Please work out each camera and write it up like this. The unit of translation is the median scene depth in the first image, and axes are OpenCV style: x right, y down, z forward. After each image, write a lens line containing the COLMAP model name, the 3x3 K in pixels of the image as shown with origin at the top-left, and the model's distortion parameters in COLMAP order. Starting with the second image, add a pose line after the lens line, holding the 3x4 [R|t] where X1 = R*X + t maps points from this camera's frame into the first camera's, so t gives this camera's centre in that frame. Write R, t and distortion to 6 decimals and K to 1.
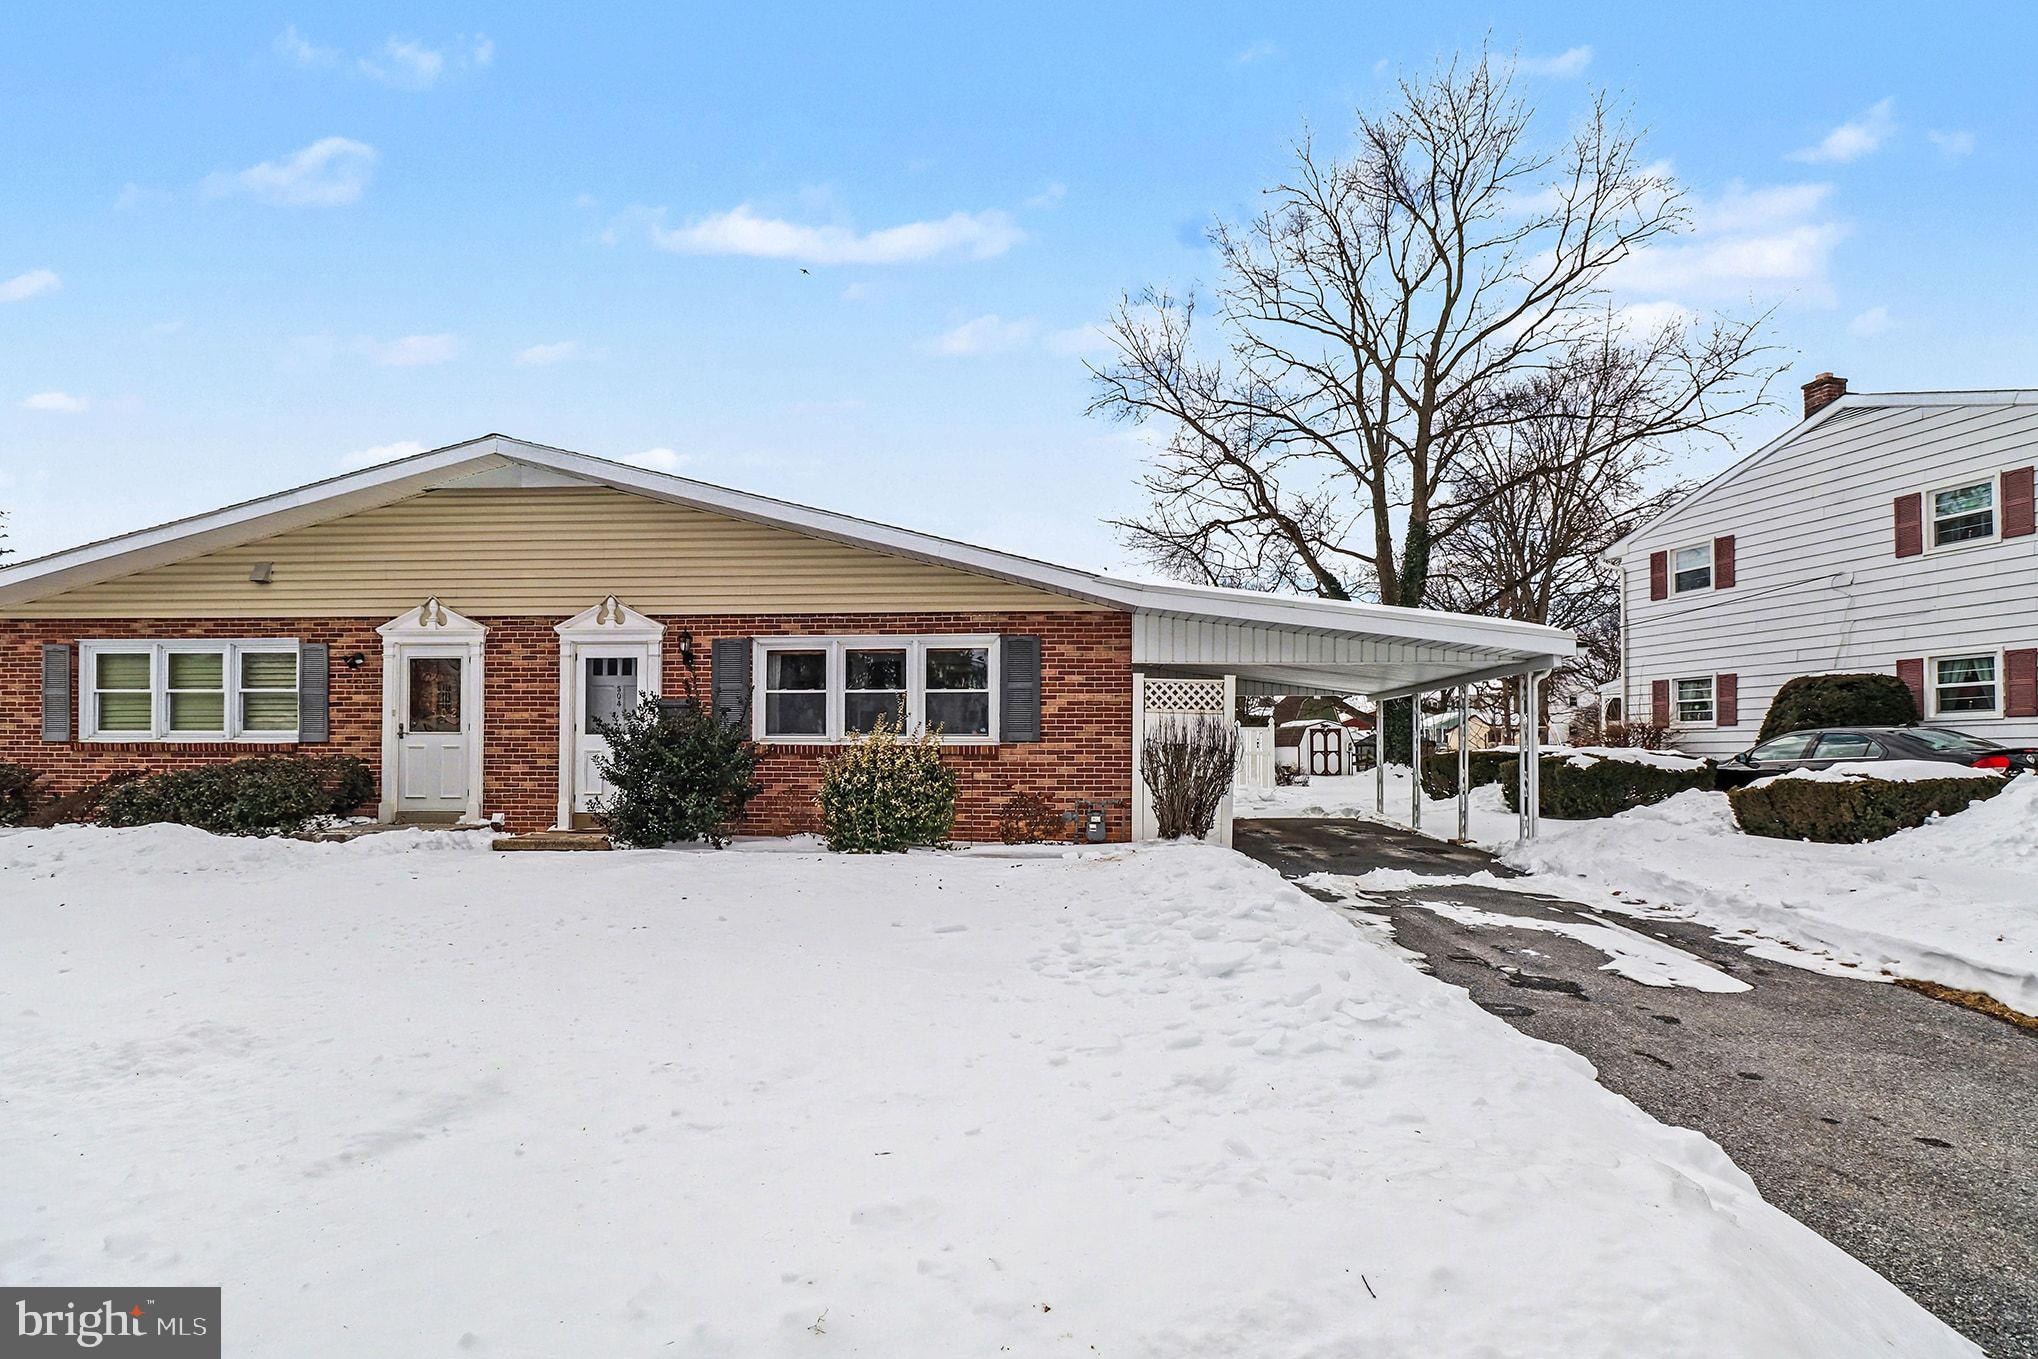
lens RADIAL K [[943.6, 0, 1015.6], [0, 943.6, 734.9], [0, 0, 1]] dist [-0.002189, -0.000304]
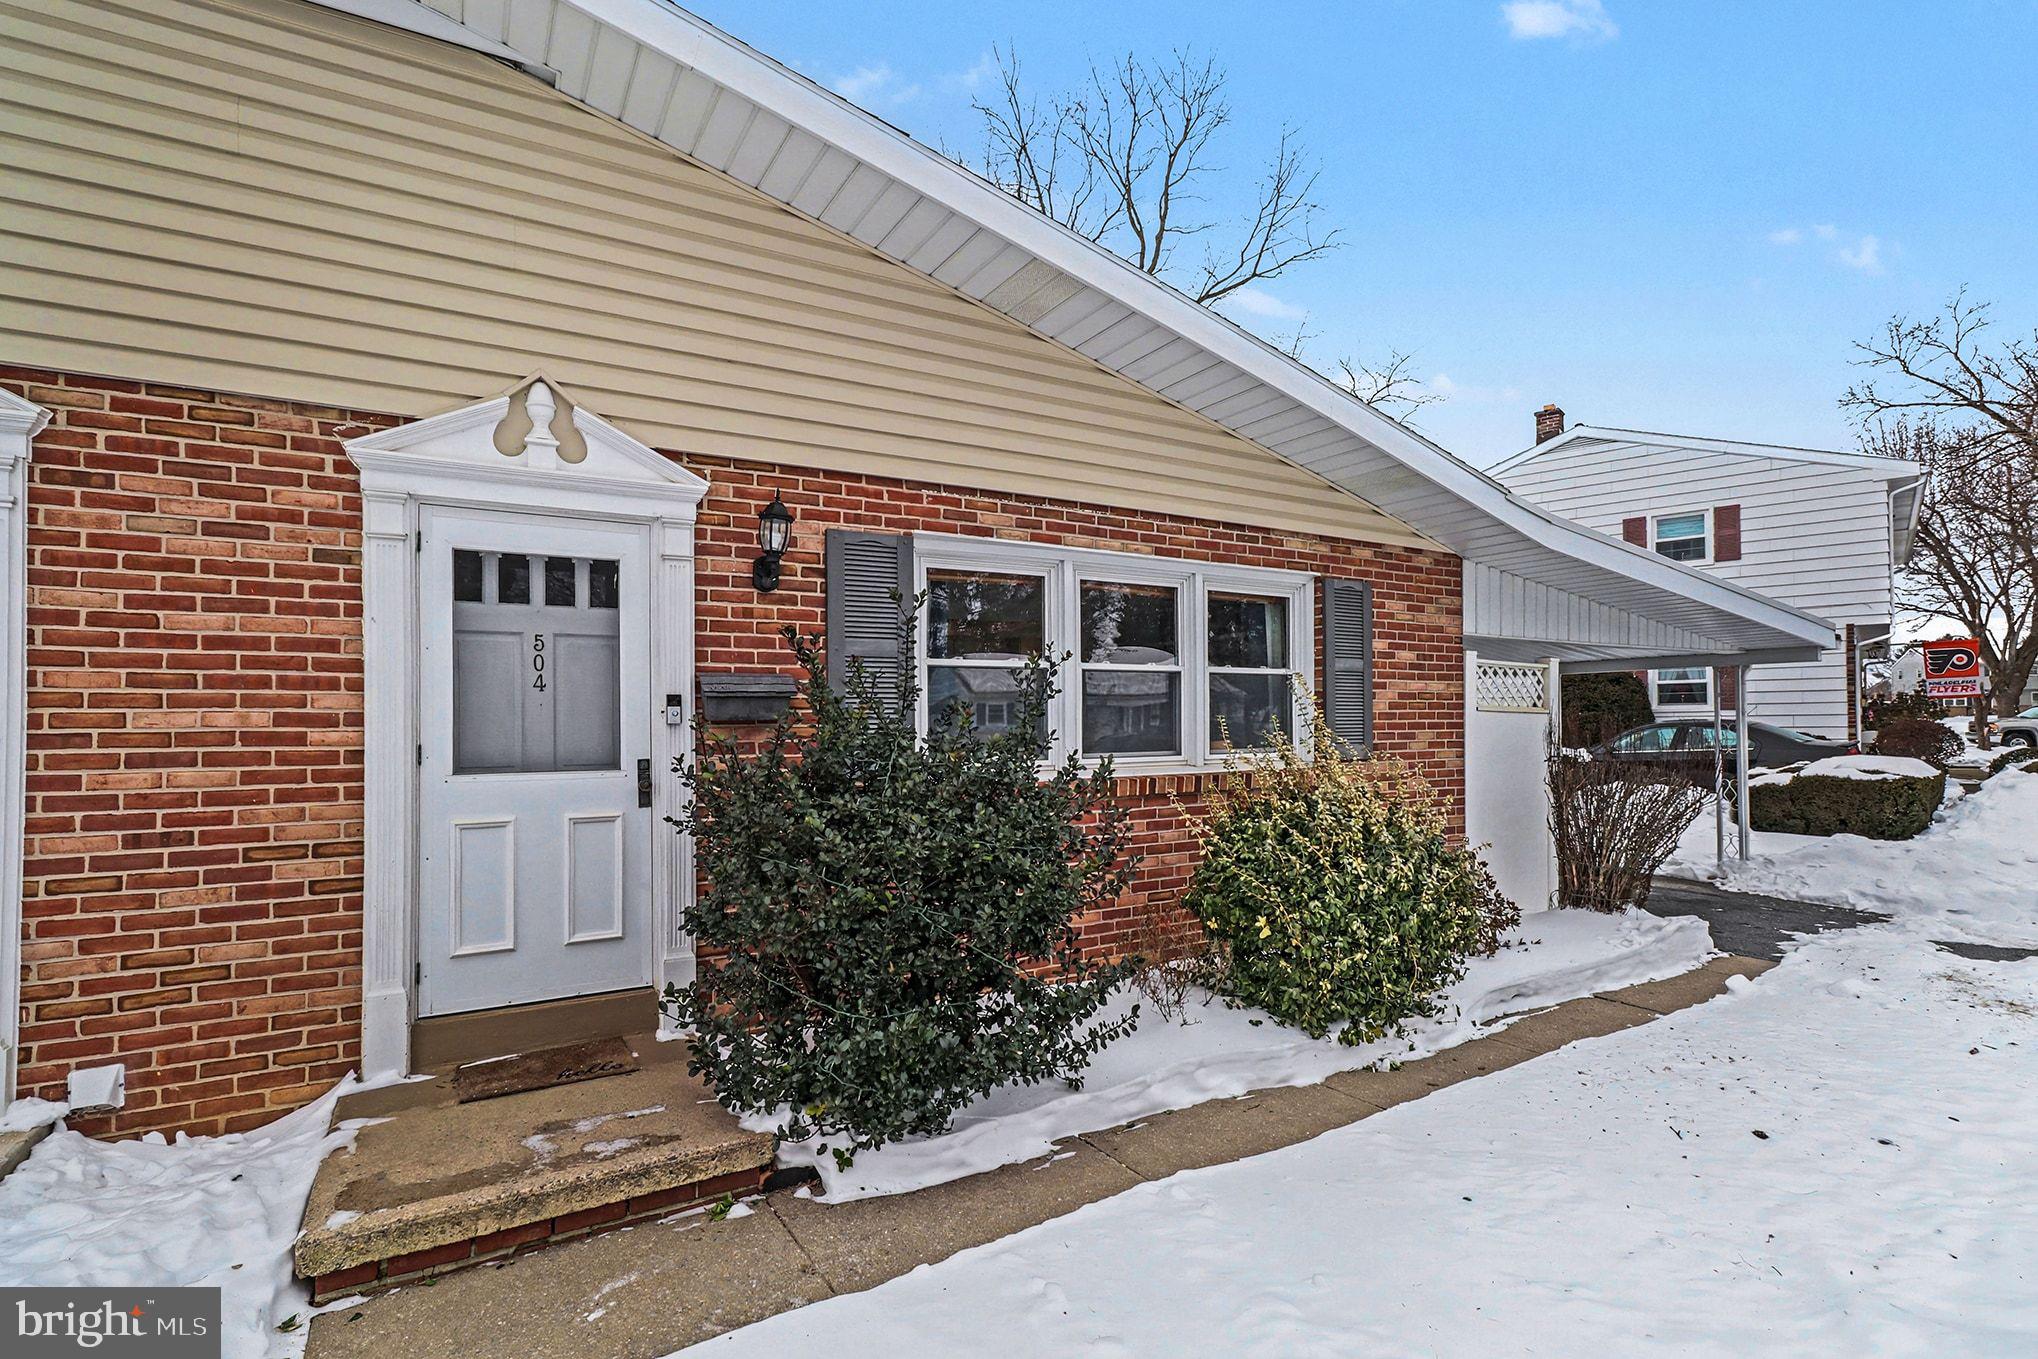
lens RADIAL K [[963.7, 0, 1019.0], [0, 963.7, 679.5], [0, 0, 1]] dist [-0.001613, -0.000034]
pose [[0.832422, 0.018014, 0.553850, -0.480166], [-0.001493, 0.999541, -0.030267, -0.024426], [-0.554141, 0.024369, 0.832066, 0.605525]]
